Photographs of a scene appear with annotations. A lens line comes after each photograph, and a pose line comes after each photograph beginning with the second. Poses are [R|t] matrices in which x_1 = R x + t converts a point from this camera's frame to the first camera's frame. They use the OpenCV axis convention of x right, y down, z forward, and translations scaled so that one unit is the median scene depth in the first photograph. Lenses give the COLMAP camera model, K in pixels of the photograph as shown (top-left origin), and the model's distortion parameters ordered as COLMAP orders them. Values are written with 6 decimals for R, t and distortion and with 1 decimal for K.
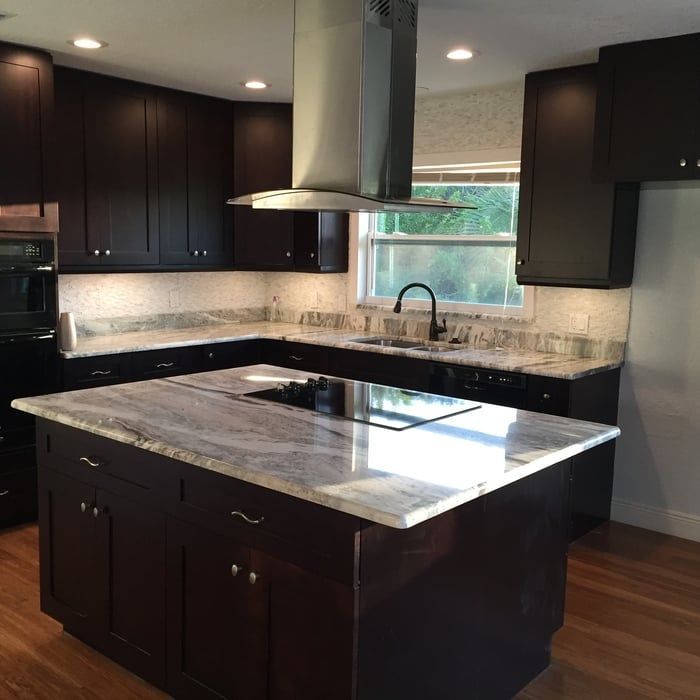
lens RADIAL K [[796.1, 0, 350.3], [0, 796.1, 348.2], [0, 0, 1]] dist [0.052290, 0.000000]
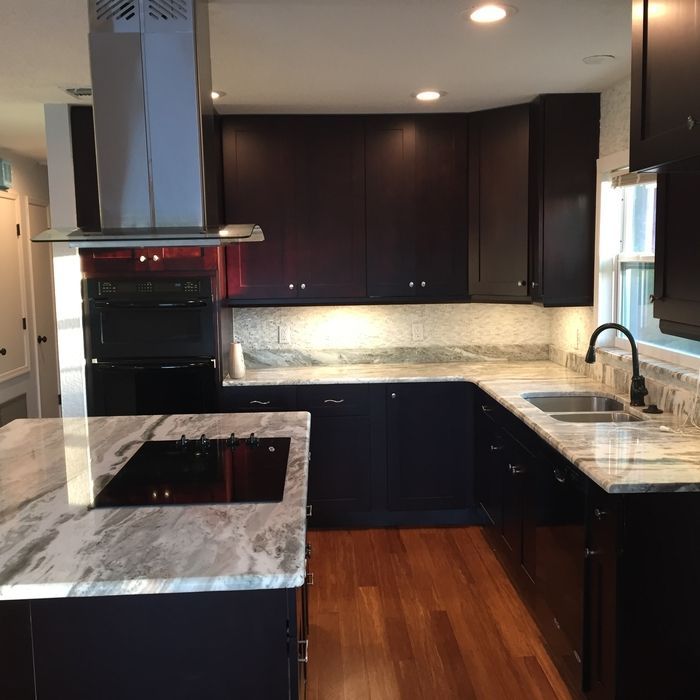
lens RADIAL K [[796.1, 0, 348.1], [0, 796.1, 352.1], [0, 0, 1]] dist [0.052290, 0.000000]
pose [[0.669433, 0.056262, -0.740739, 0.442839], [-0.068497, 0.997555, 0.013865, -0.047292], [0.739708, 0.041457, 0.671650, 0.320842]]
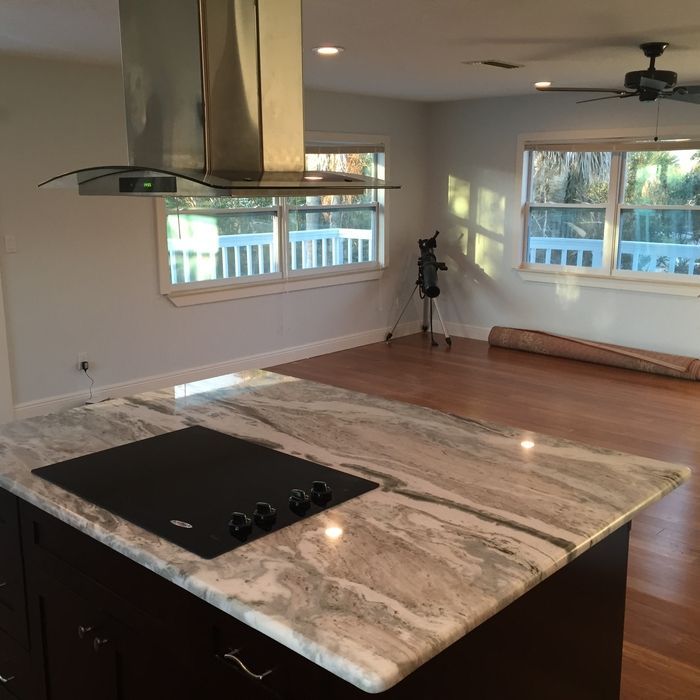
lens RADIAL K [[796.1, 0, 347.8], [0, 796.1, 350.7], [0, 0, 1]] dist [0.052290, 0.000000]
pose [[-0.998165, -0.034349, 0.049861, -0.083369], [-0.015570, 0.941429, 0.336851, -0.156343], [-0.058511, 0.335457, -0.940237, 0.949588]]
